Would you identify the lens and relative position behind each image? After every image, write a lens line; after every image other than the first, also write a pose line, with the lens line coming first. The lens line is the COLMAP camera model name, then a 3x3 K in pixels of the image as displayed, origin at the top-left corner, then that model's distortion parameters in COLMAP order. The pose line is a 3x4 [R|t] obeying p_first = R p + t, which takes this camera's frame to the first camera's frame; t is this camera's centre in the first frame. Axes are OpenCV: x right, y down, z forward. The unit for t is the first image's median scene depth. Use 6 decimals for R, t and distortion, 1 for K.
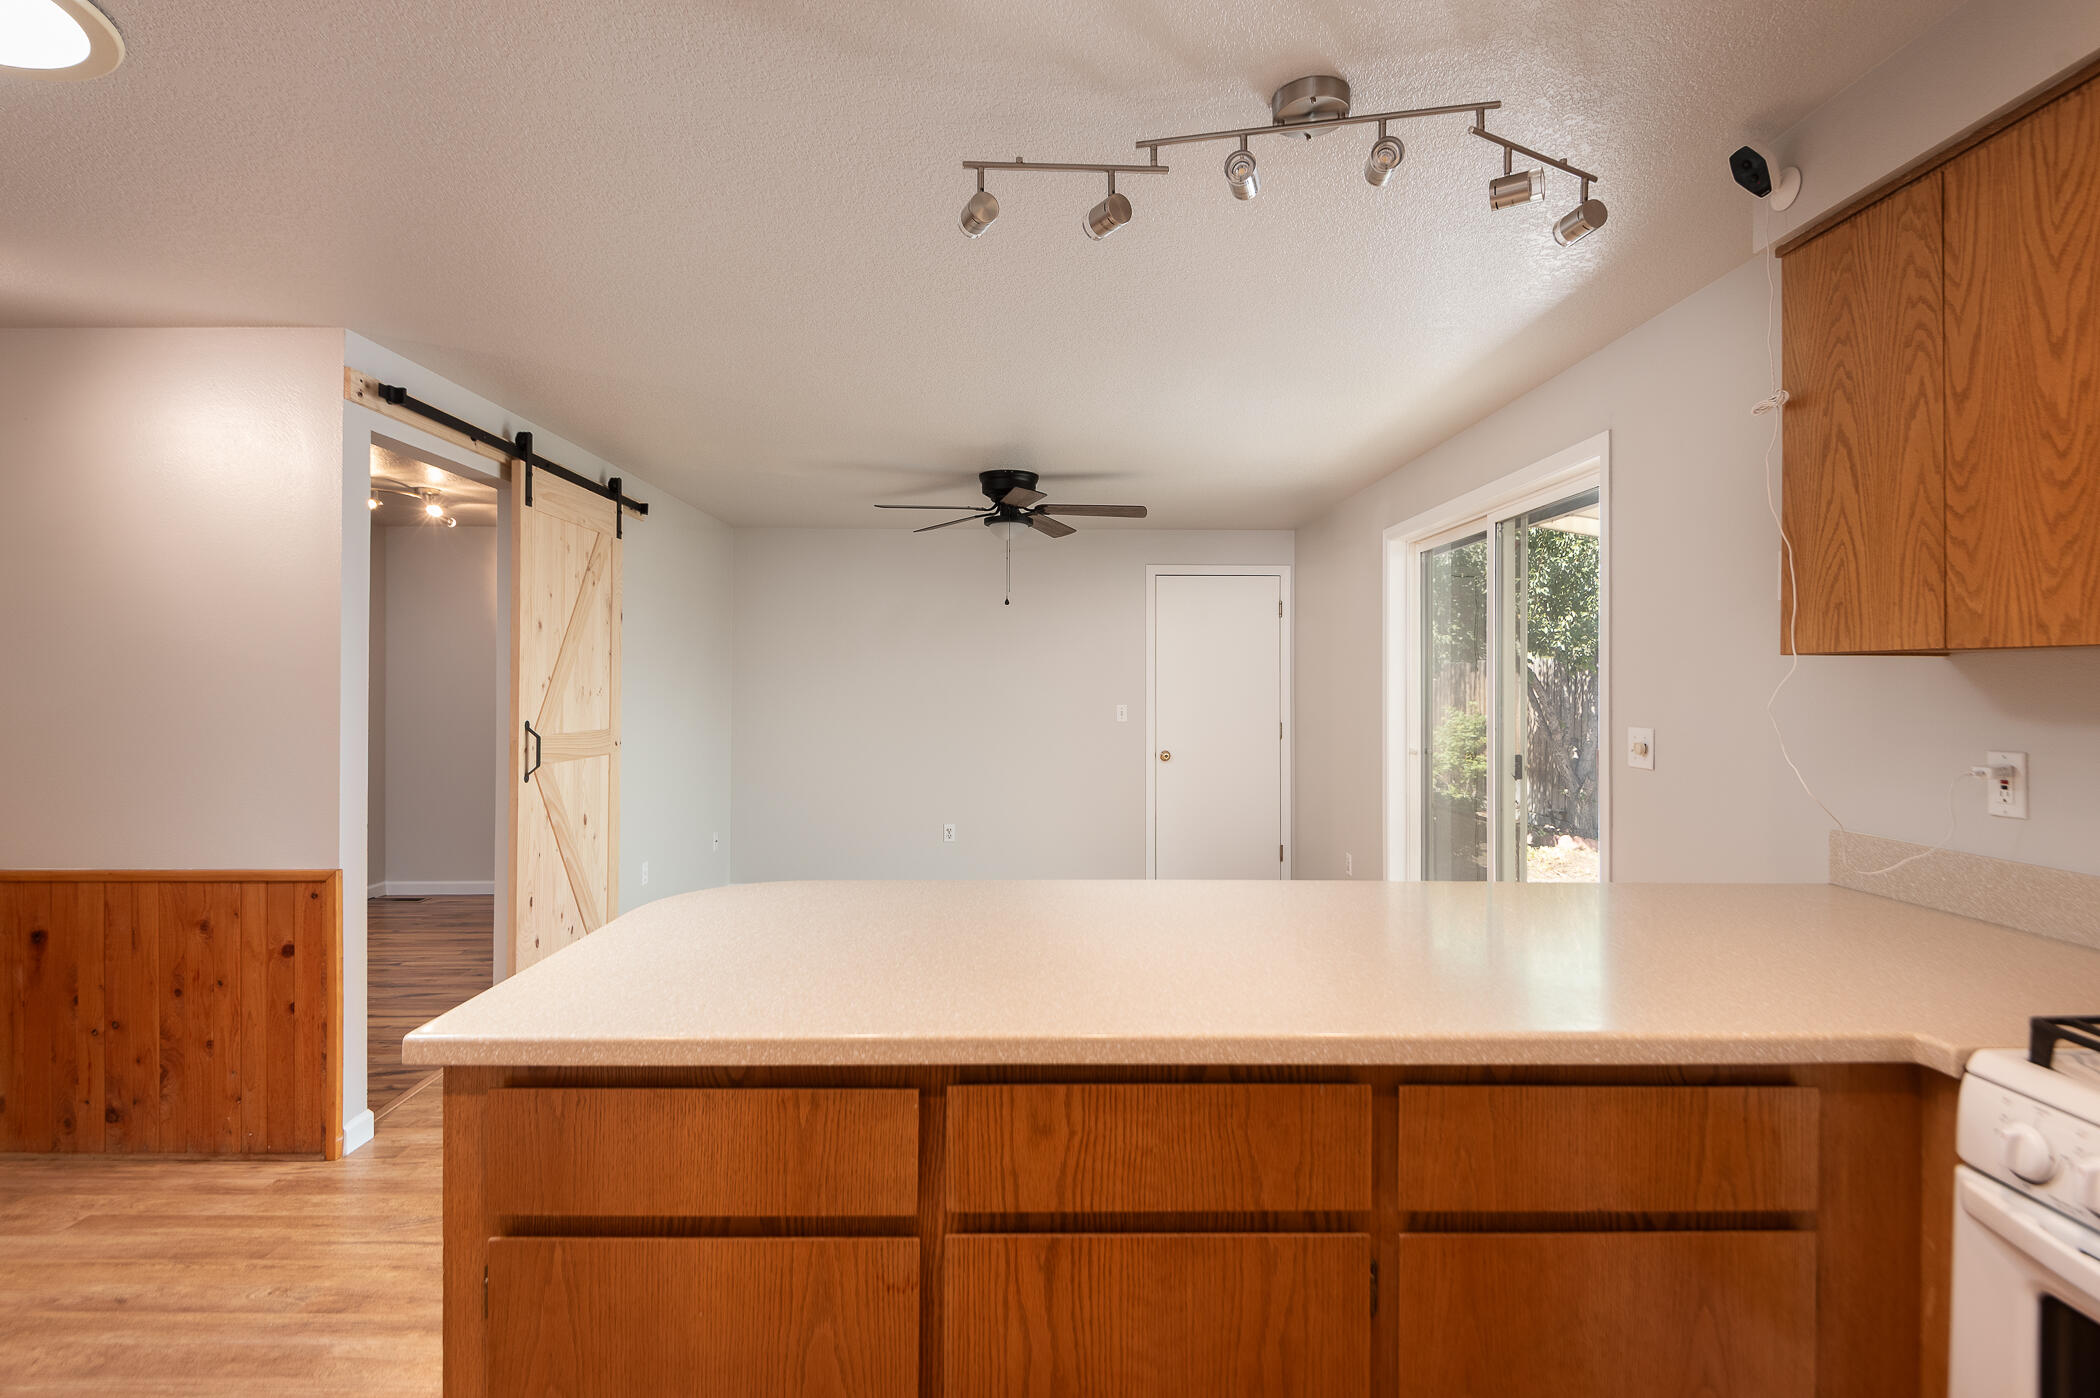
lens RADIAL K [[1024.5, 0, 1050.0], [0, 1024.5, 699.0], [0, 0, 1]] dist [0.000746, 0.000032]
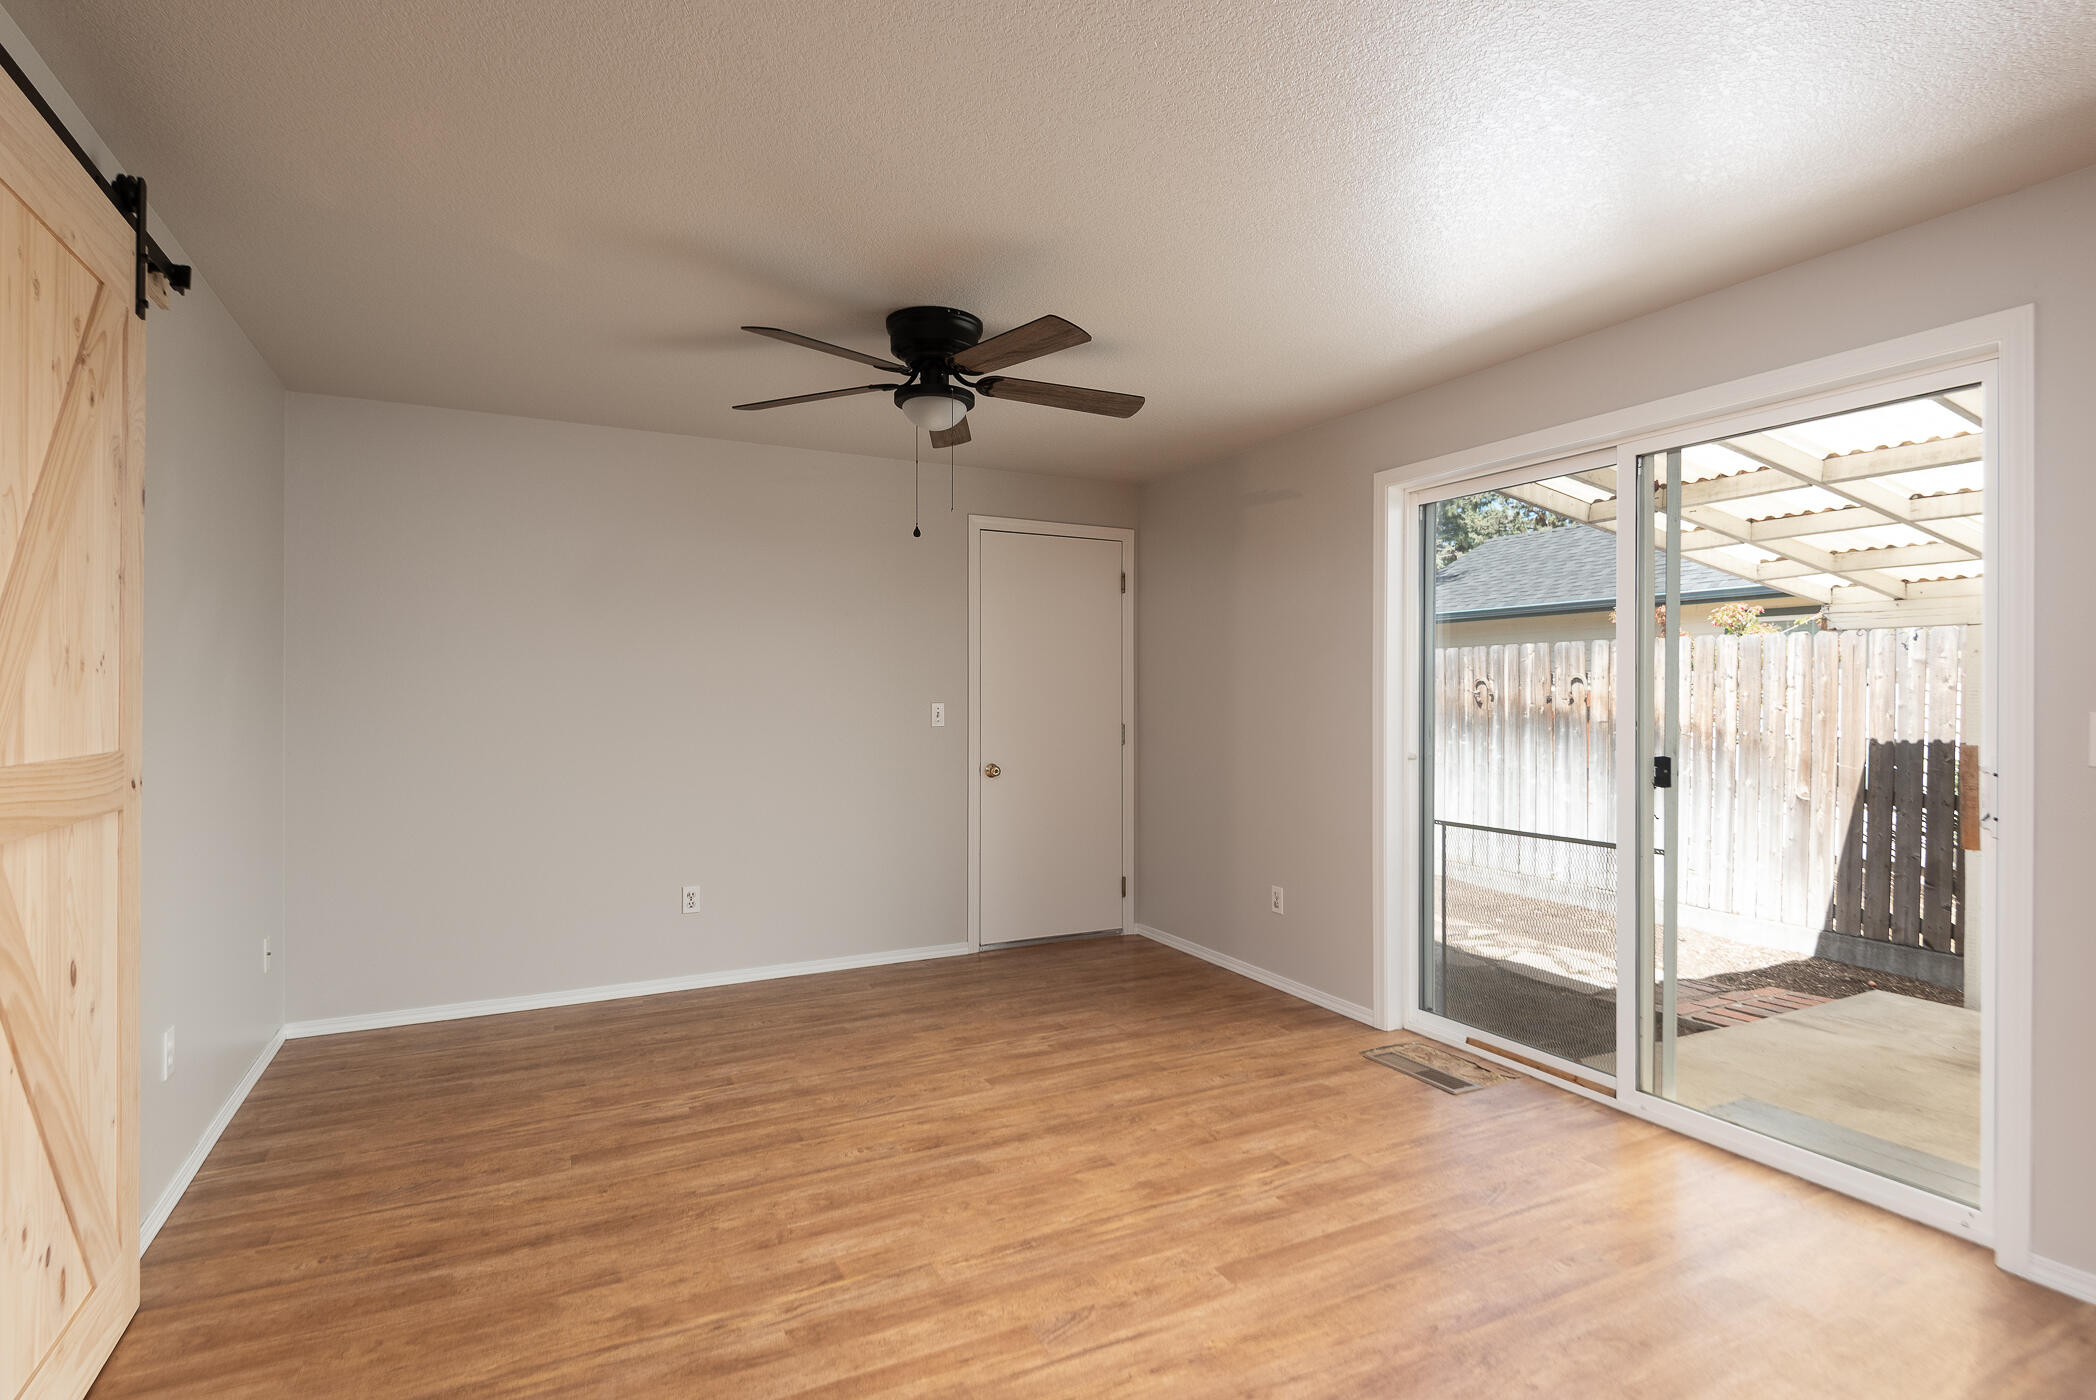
lens RADIAL K [[1039.4, 0, 1048.0], [0, 1039.4, 700.0], [0, 0, 1]] dist [-0.000075, -0.000444]
pose [[0.893211, -0.001617, 0.449635, -0.257544], [0.004494, 0.999976, -0.005332, 0.010858], [-0.449615, 0.006783, 0.893197, 0.404337]]
